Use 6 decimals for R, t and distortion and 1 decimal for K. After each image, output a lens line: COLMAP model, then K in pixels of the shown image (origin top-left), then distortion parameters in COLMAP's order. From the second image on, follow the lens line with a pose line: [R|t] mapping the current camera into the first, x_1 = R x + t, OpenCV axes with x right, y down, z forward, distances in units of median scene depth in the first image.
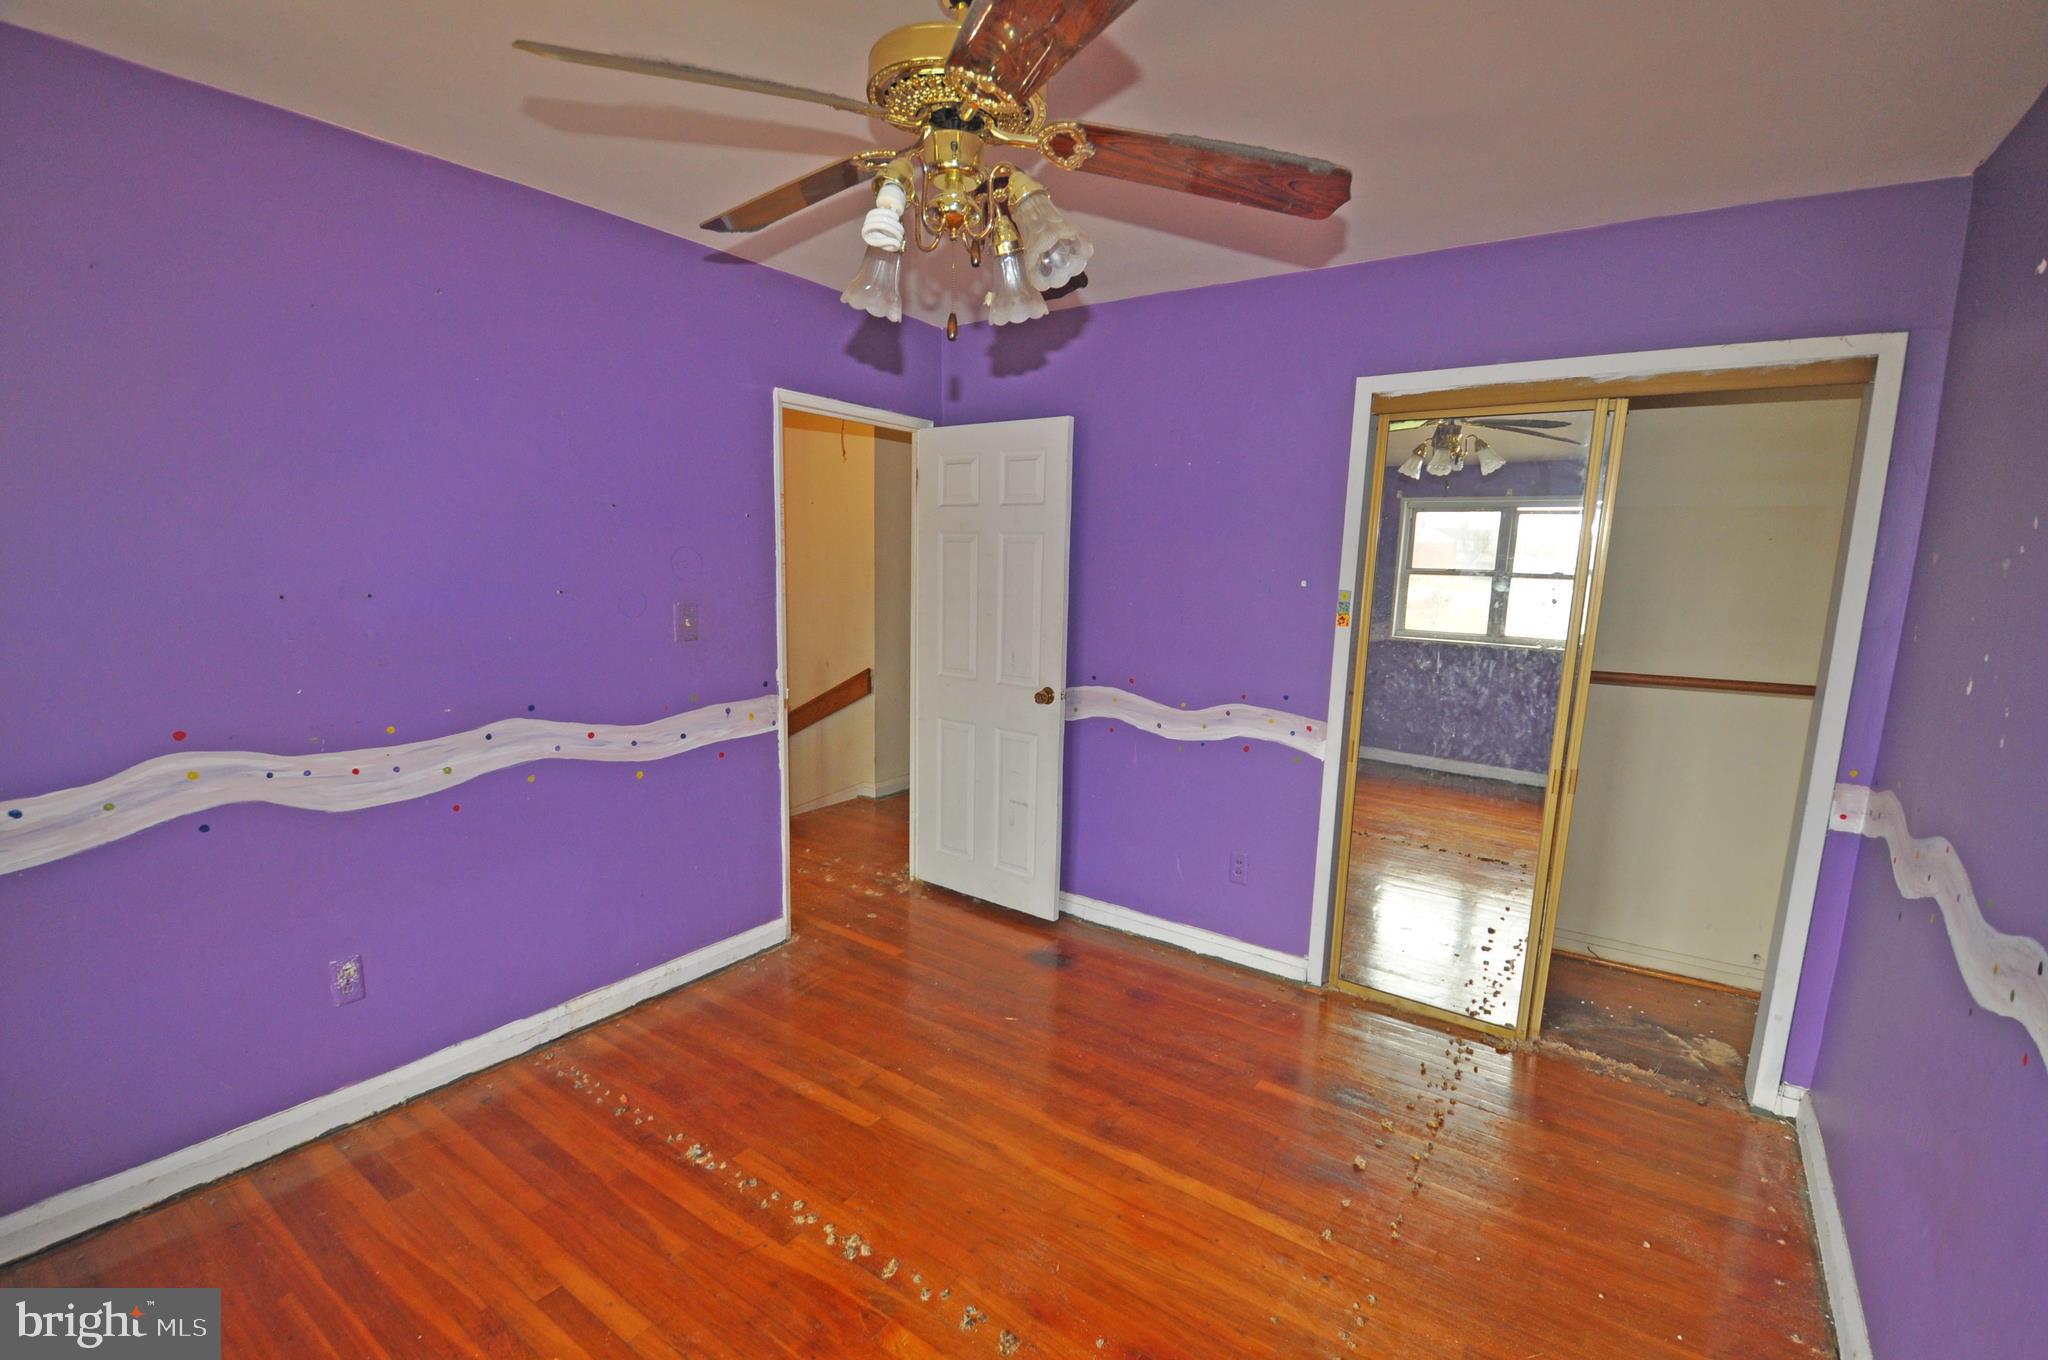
lens RADIAL K [[887.7, 0, 1025.1], [0, 887.7, 704.8], [0, 0, 1]] dist [0.021390, -0.025100]
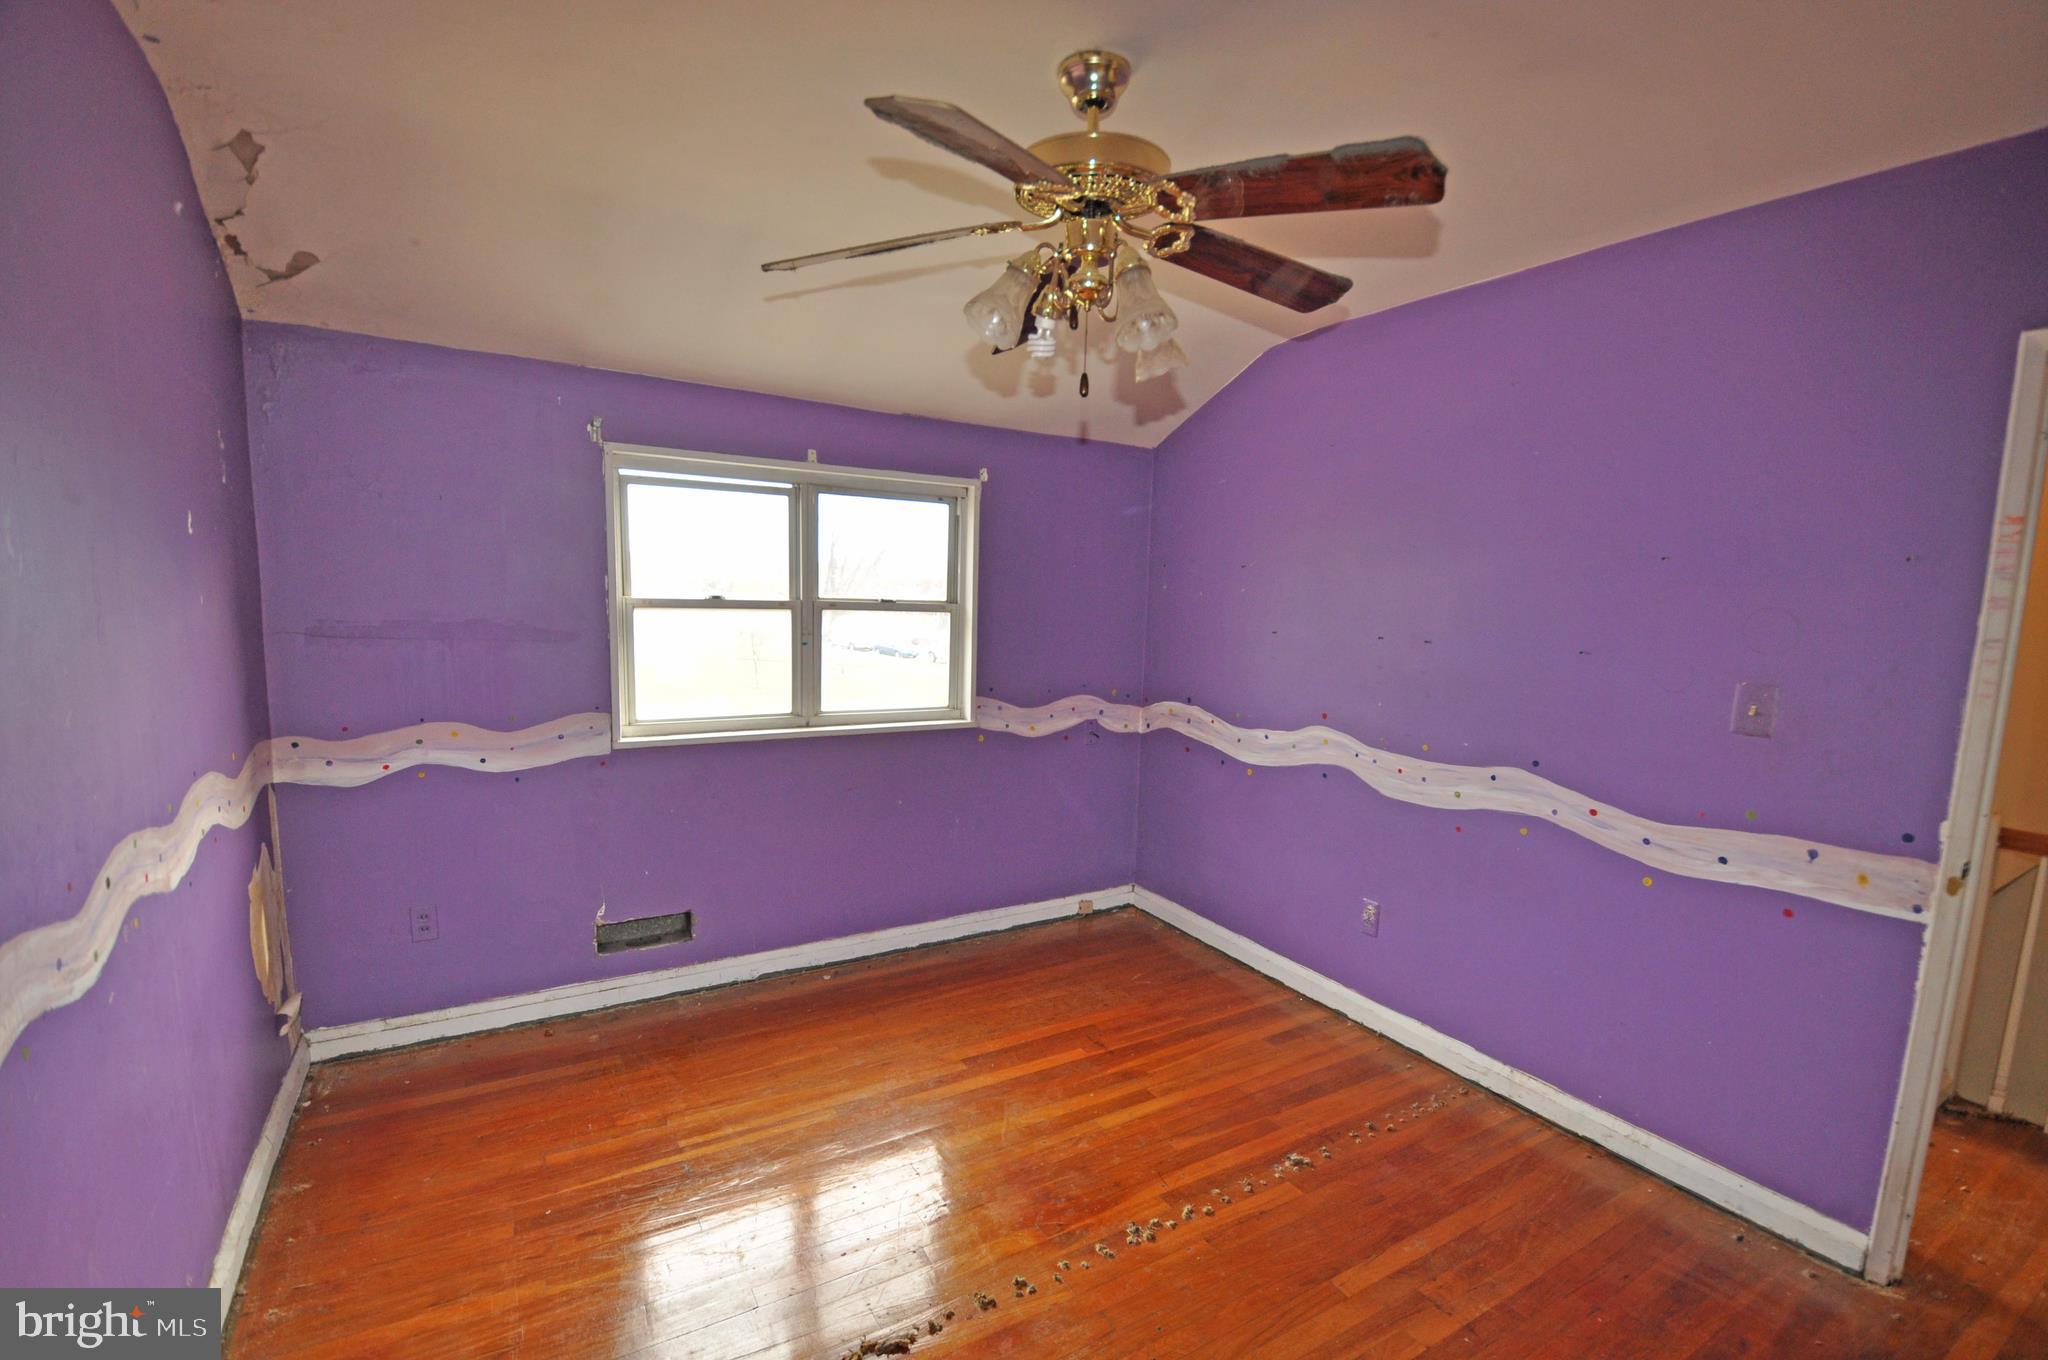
lens RADIAL K [[887.7, 0, 1025.1], [0, 887.7, 704.8], [0, 0, 1]] dist [0.021390, -0.025100]
pose [[-0.393556, 0.088212, -0.915059, 0.590475], [-0.186212, 0.967102, 0.173317, -0.127824], [0.900244, 0.238605, -0.364183, 0.831156]]
